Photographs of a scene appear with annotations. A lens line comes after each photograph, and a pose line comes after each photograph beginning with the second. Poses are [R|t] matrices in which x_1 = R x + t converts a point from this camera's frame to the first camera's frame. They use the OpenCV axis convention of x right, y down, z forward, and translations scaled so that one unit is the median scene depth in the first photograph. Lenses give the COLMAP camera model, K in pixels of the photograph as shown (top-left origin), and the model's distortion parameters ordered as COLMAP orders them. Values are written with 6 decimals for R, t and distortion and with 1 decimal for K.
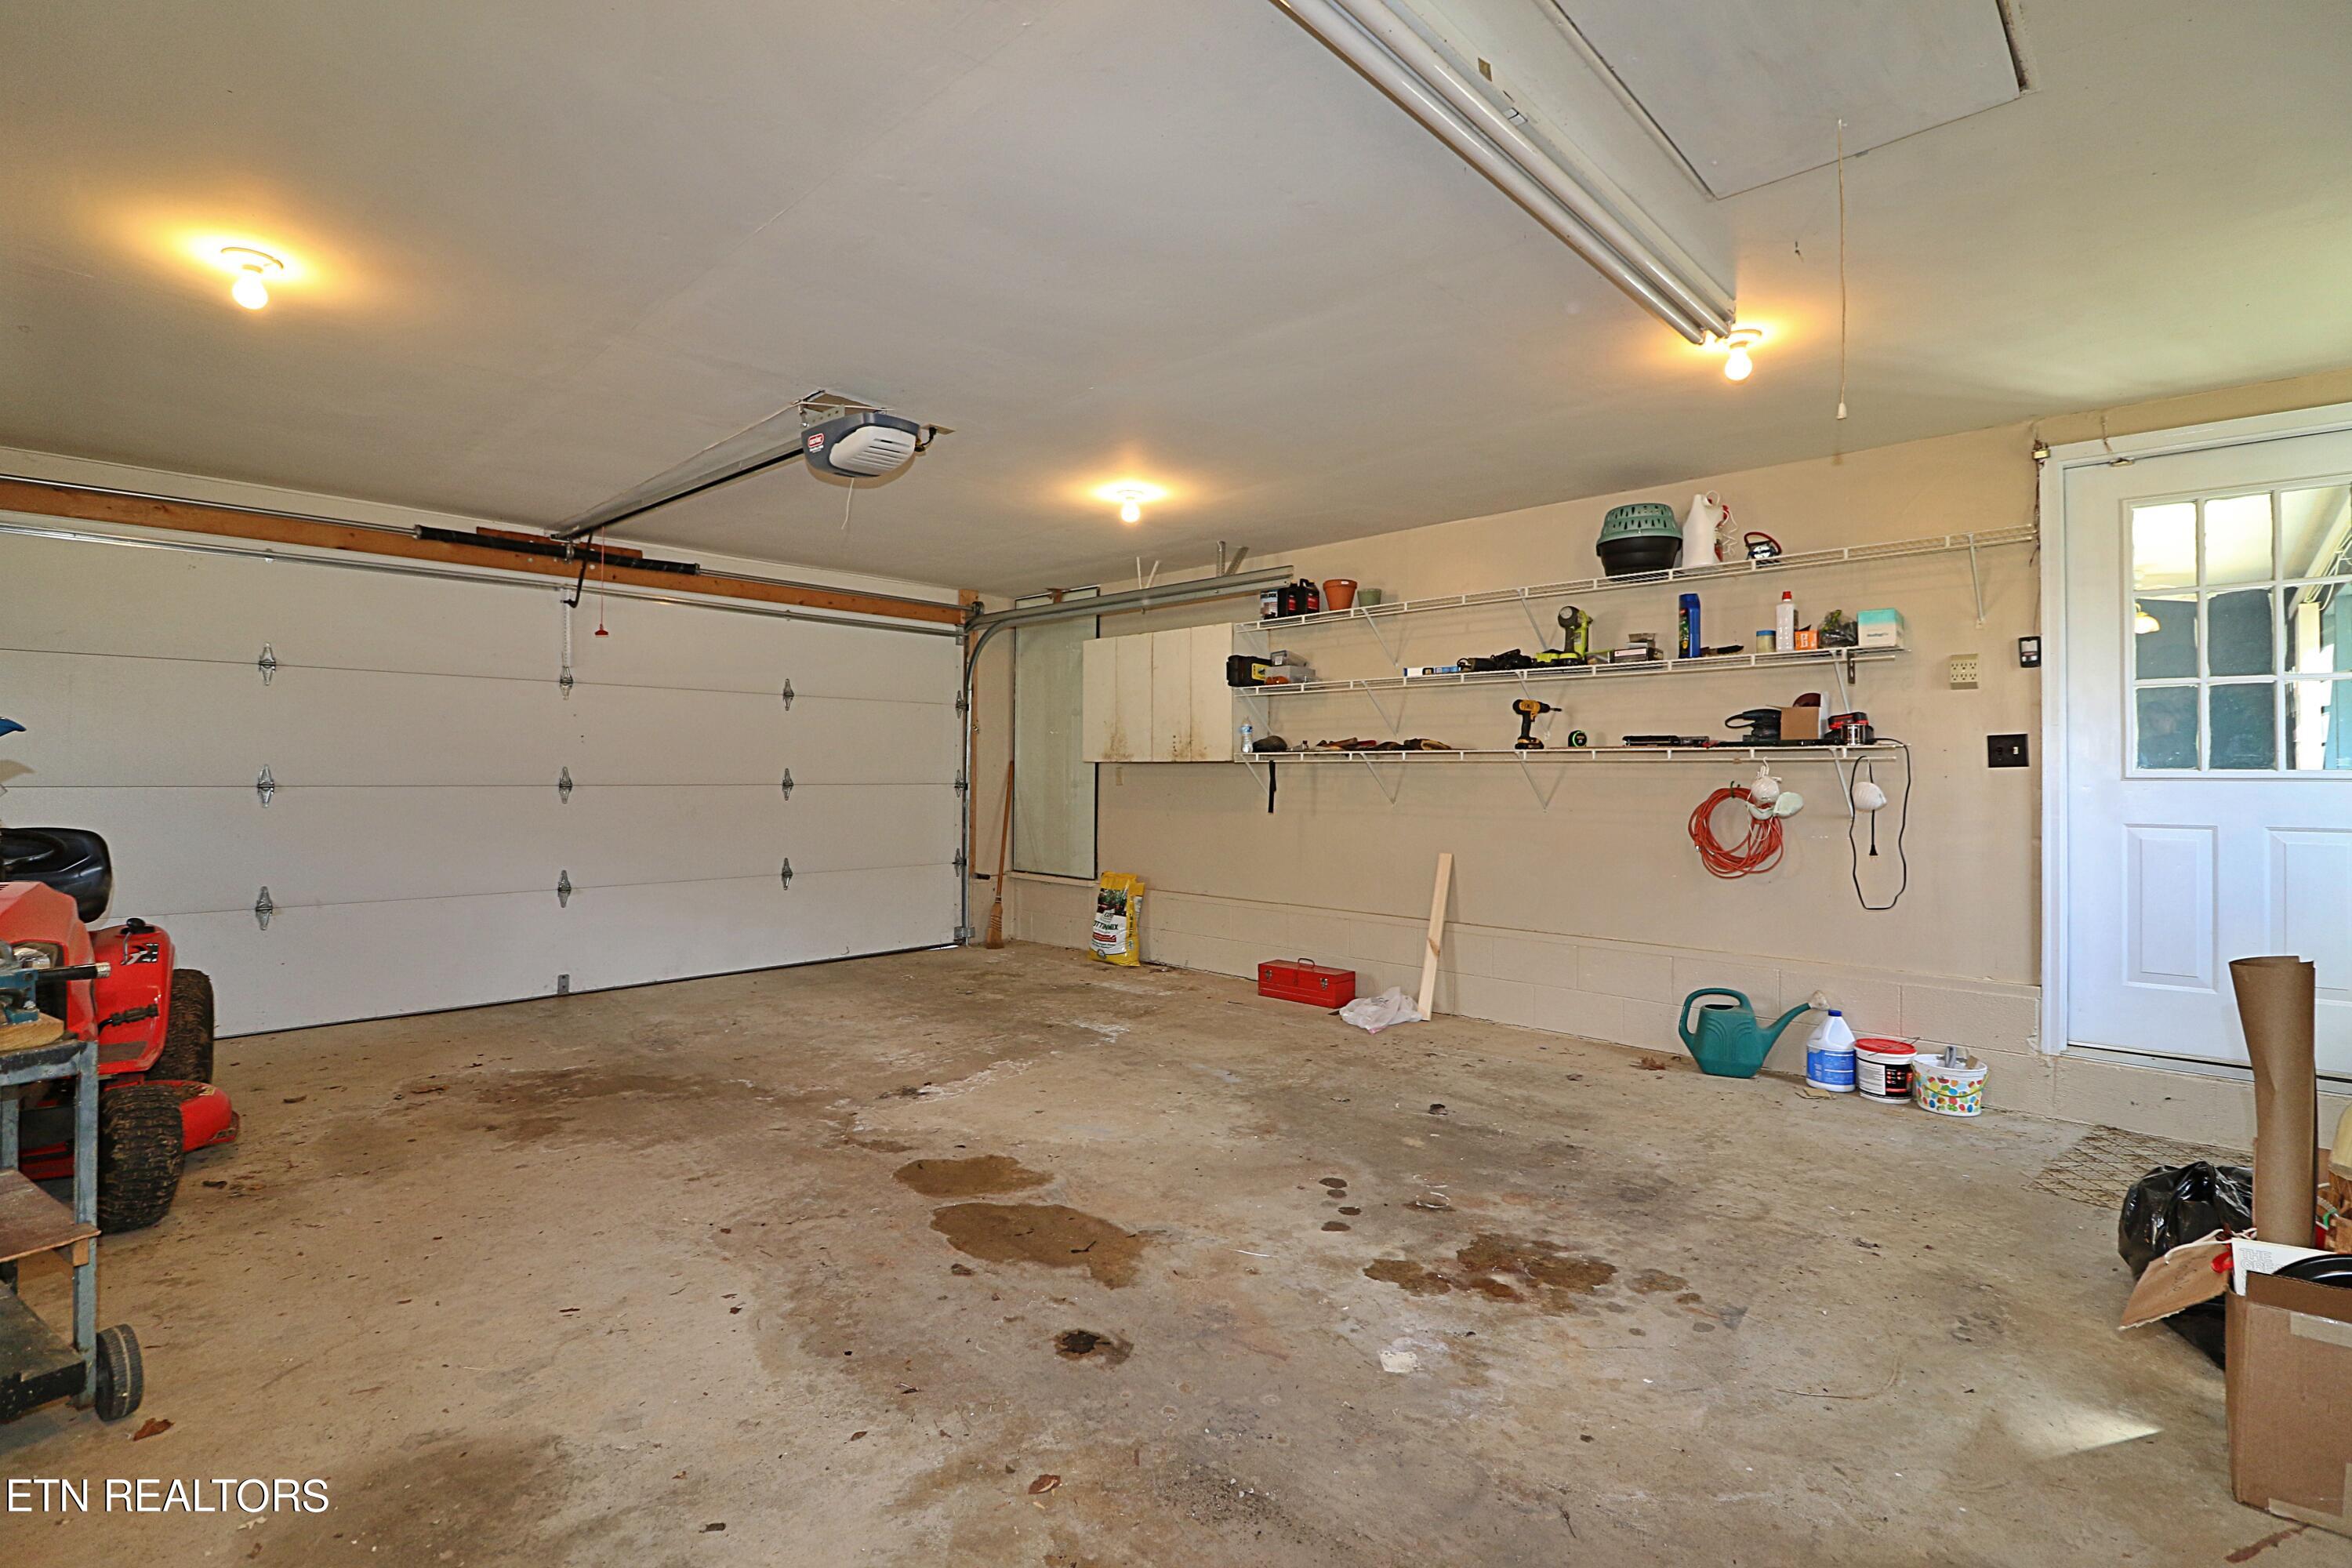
lens RADIAL K [[1080.2, 0, 1182.8], [0, 1080.2, 773.7], [0, 0, 1]] dist [-0.002837, -0.007117]
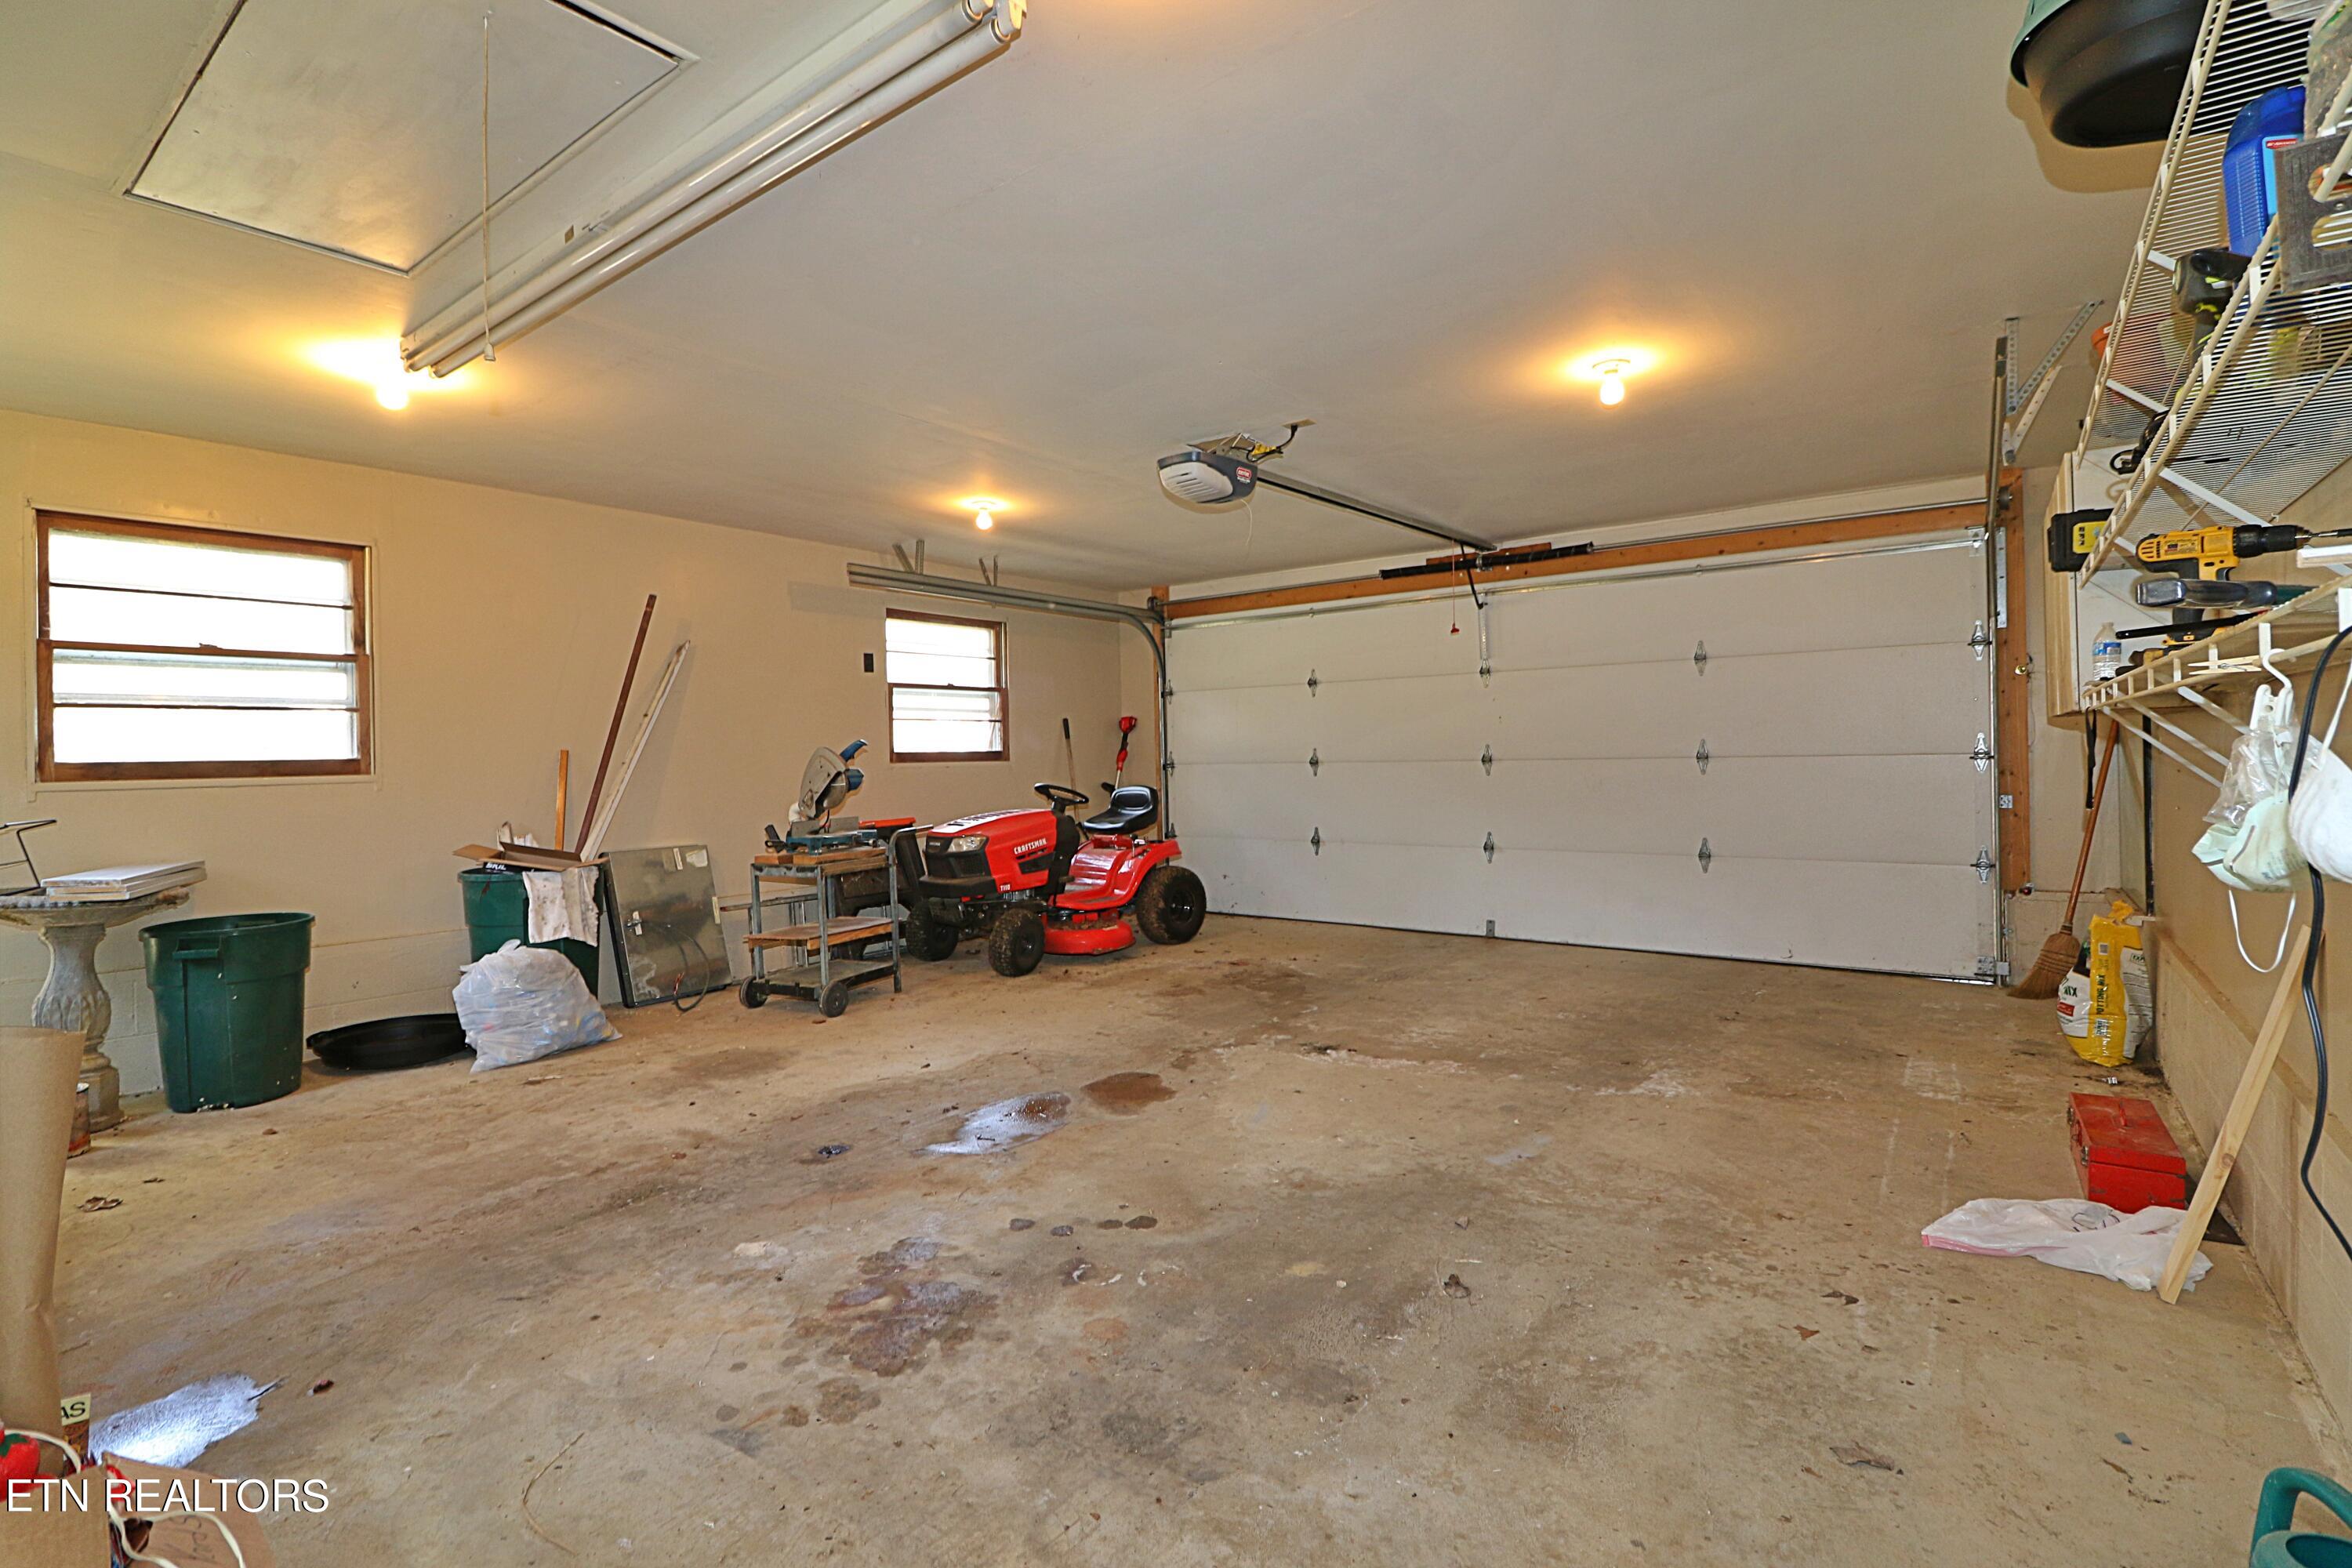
lens RADIAL K [[1080.2, 0, 1165.0], [0, 1080.2, 763.2], [0, 0, 1]] dist [-0.002837, -0.007117]
pose [[0.107021, 0.000133, -0.994257, 0.984460], [0.020485, 0.999787, 0.002339, 0.008020], [0.994046, -0.020617, 0.106995, 0.914878]]
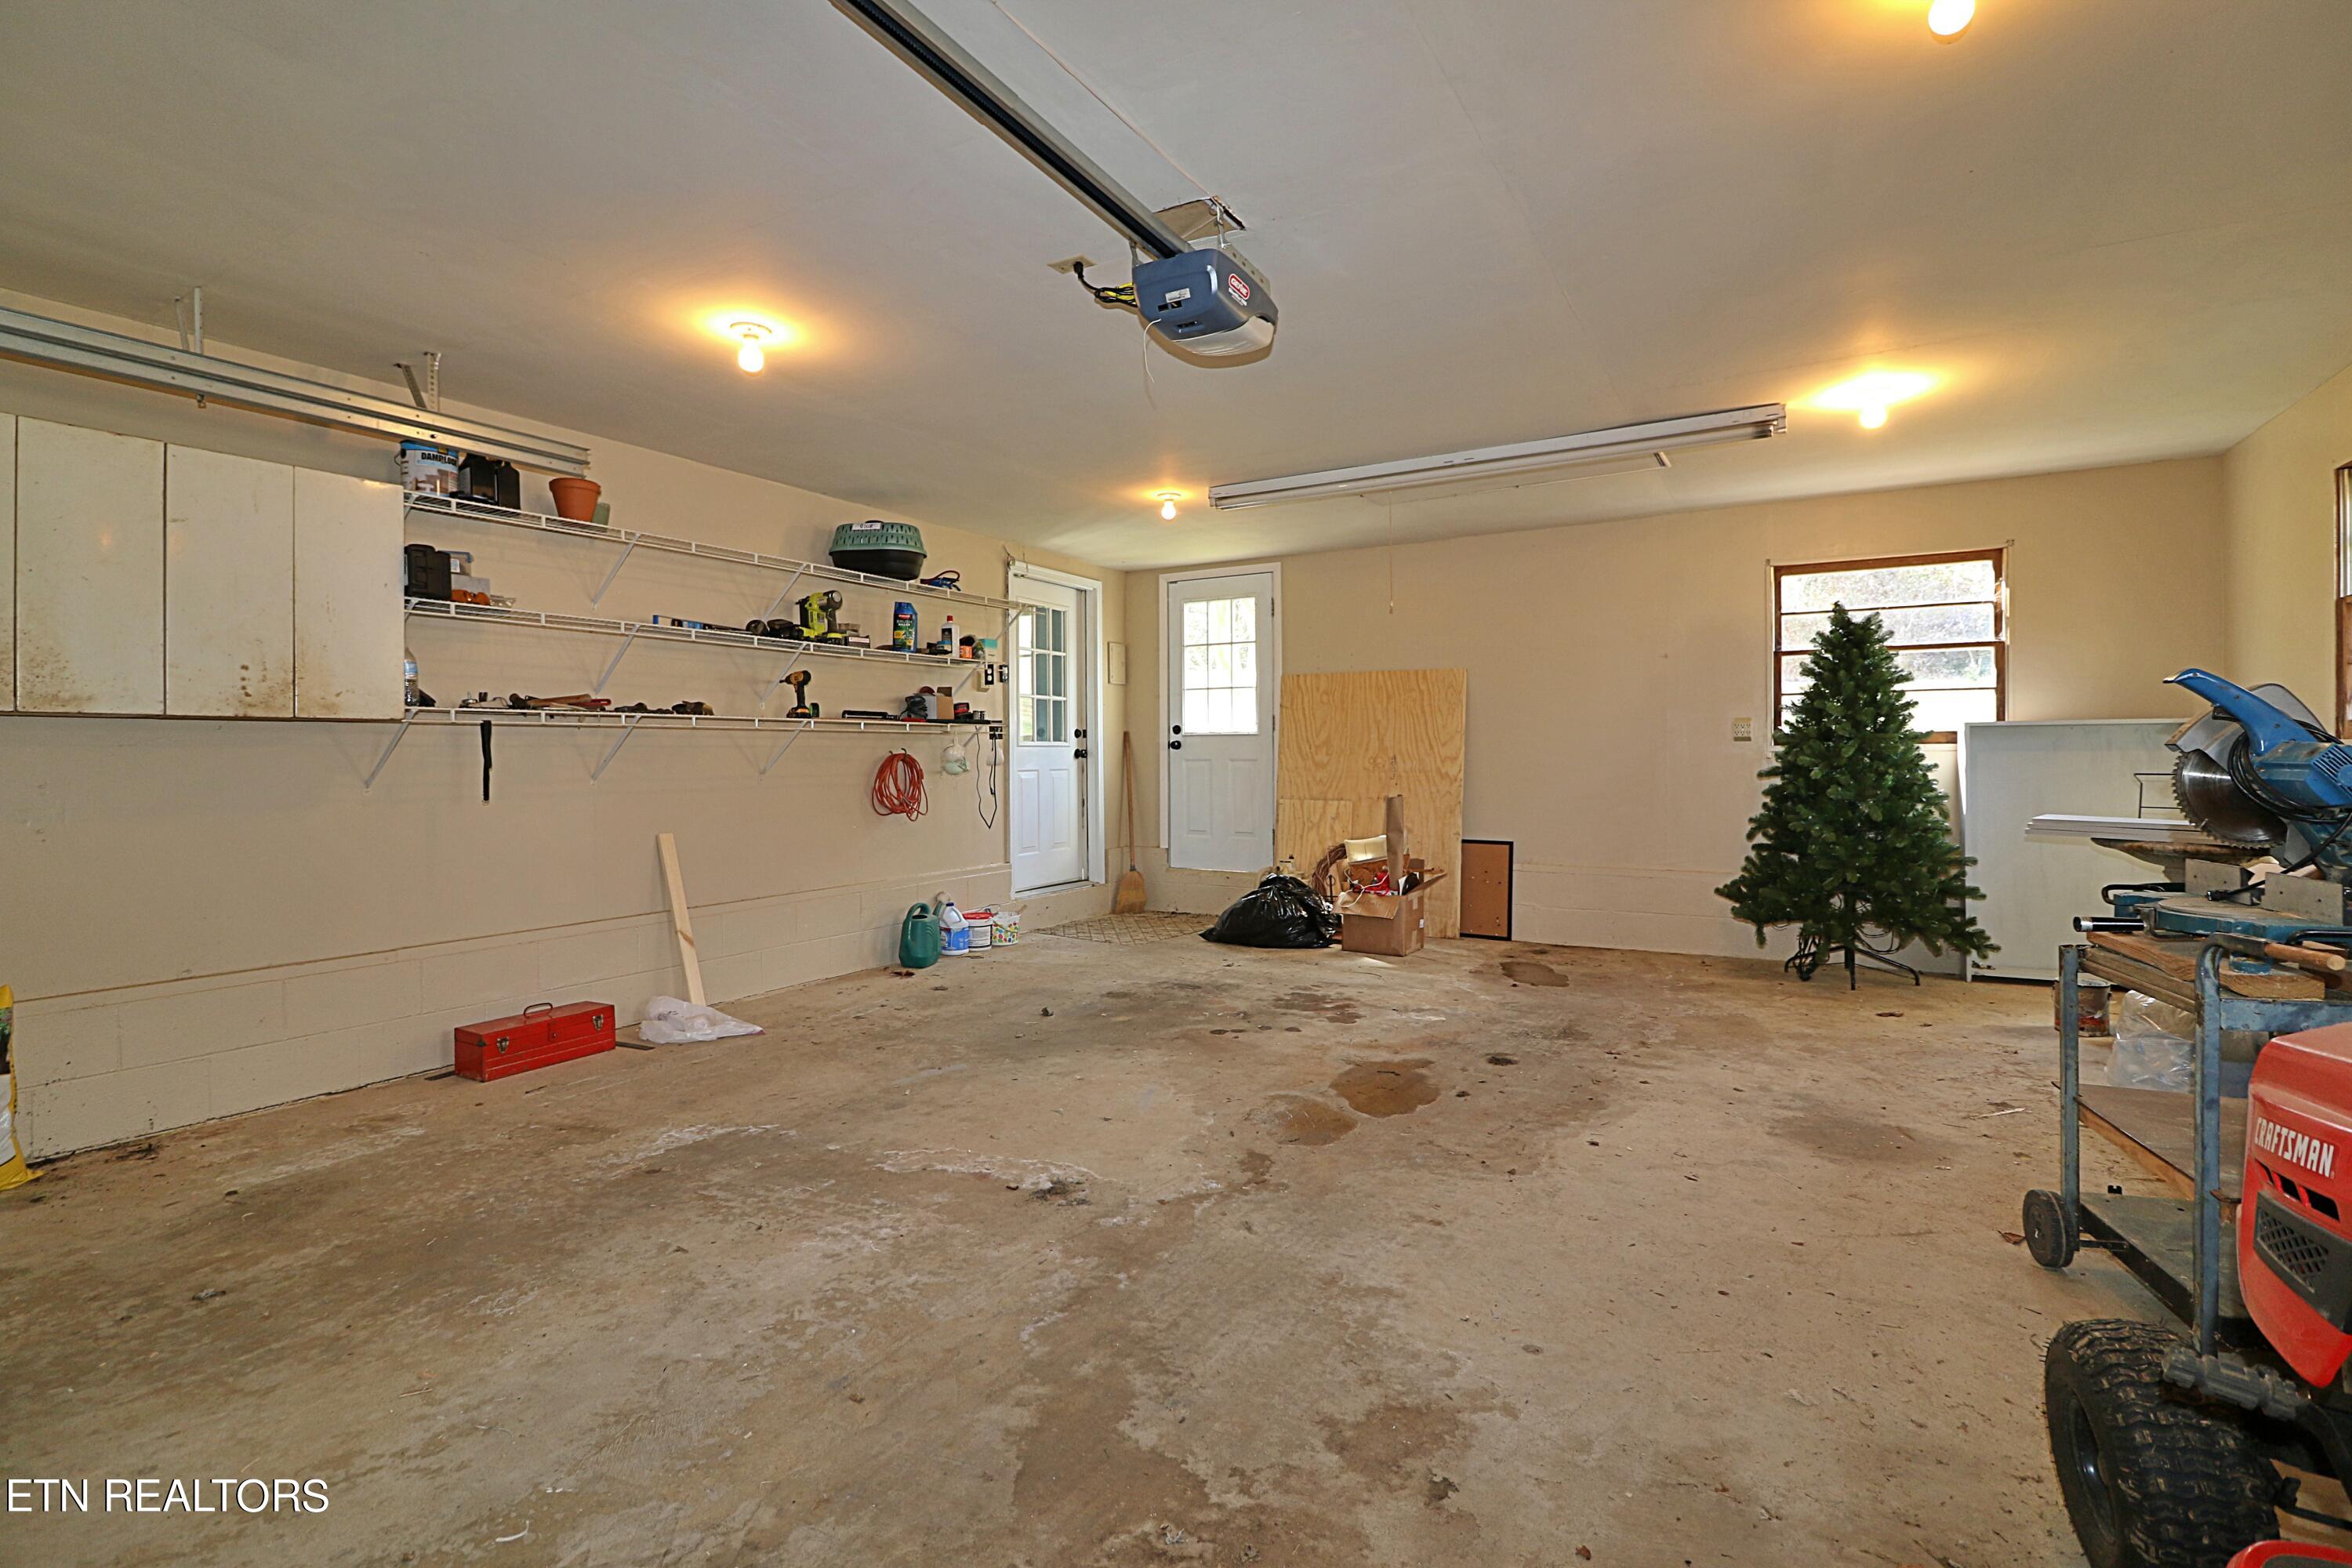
lens RADIAL K [[1080.2, 0, 1175.8], [0, 1080.2, 766.5], [0, 0, 1]] dist [-0.002837, -0.007117]
pose [[-0.230068, -0.016759, 0.973030, -1.174319], [0.004402, 0.999824, 0.018262, 0.010603], [-0.973165, 0.008485, -0.229953, 1.344731]]
